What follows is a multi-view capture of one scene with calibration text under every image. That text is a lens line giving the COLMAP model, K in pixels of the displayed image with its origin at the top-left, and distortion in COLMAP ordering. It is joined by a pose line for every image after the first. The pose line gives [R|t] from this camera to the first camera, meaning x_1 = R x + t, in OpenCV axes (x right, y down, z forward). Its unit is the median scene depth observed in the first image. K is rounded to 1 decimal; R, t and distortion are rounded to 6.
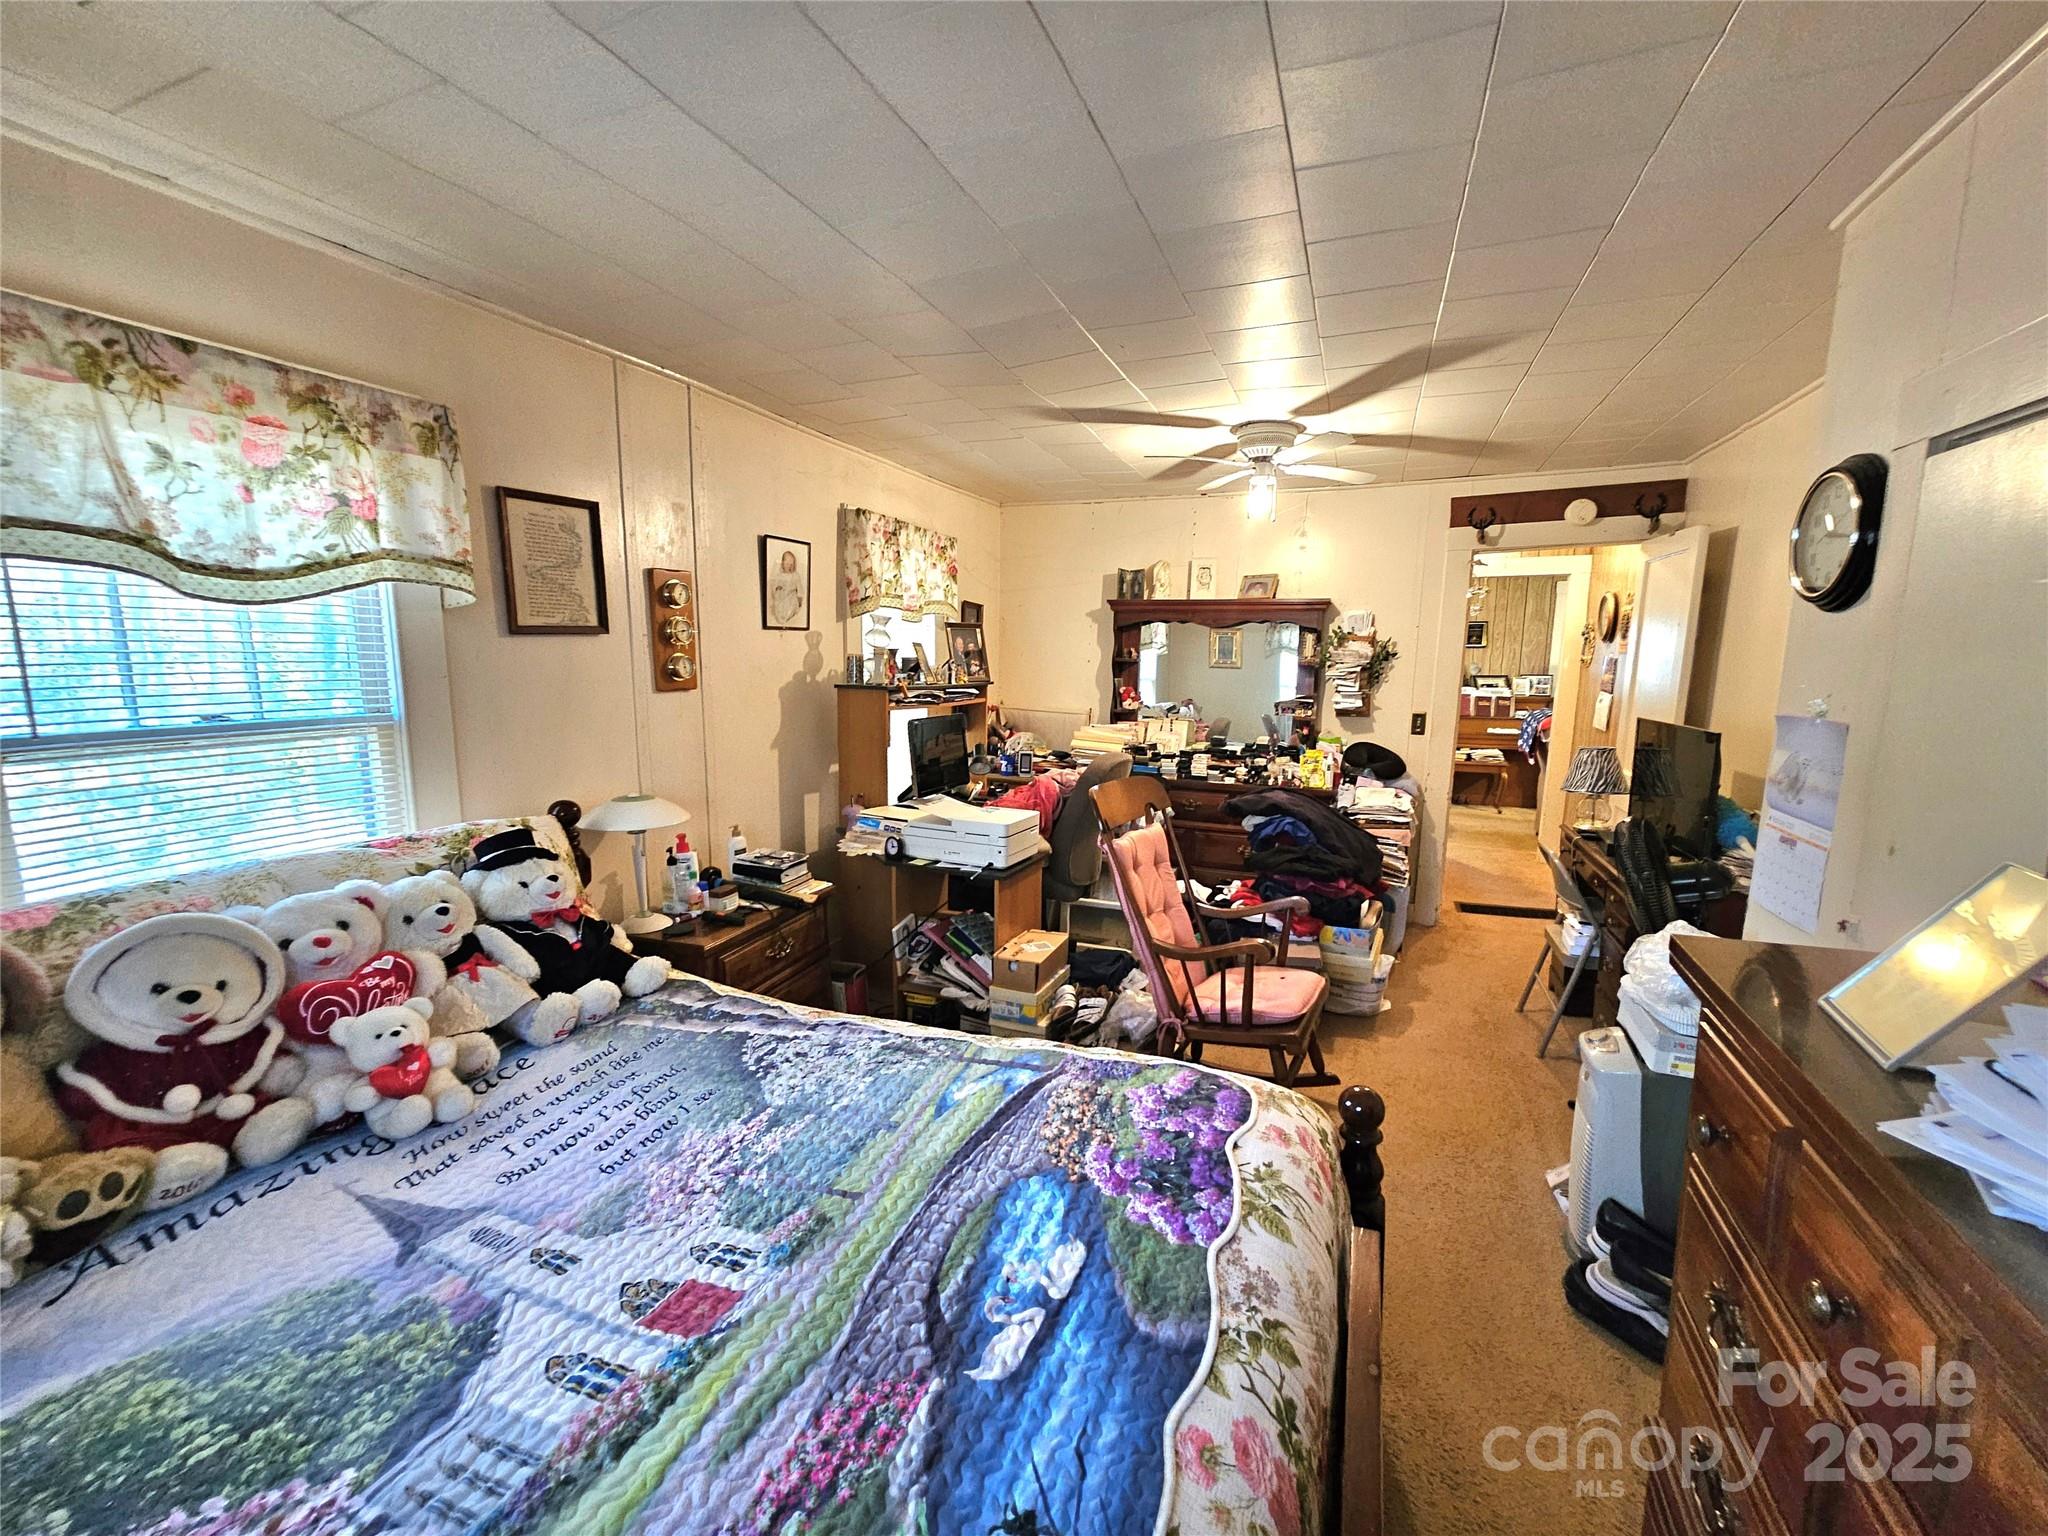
lens RADIAL K [[845.3, 0, 1026.8], [0, 845.3, 780.6], [0, 0, 1]] dist [0.001907, 0.000536]
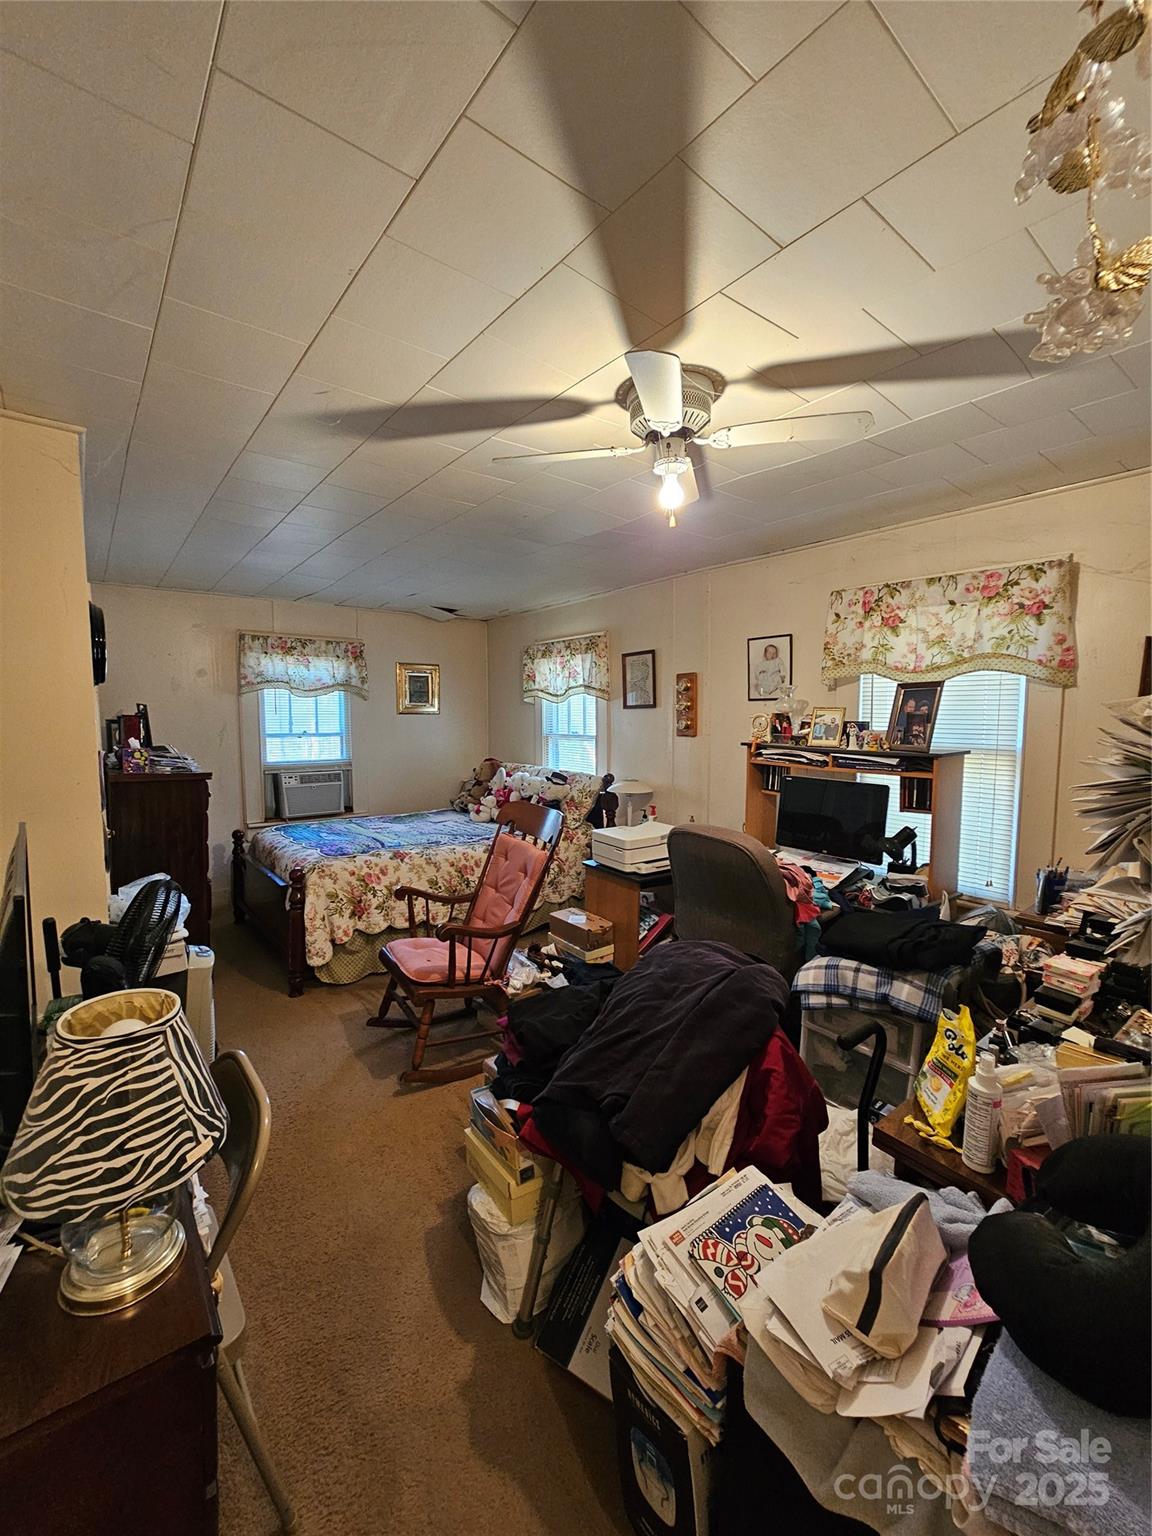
lens RADIAL K [[634.0, 0, 576.0], [0, 634.0, 768.0], [0, 0, 1]] dist [0.001907, 0.000536]
pose [[-0.483274, 0.070892, -0.872594, 0.815185], [-0.132055, 0.979409, 0.152707, -0.190347], [0.865453, 0.189030, -0.463961, 1.256820]]
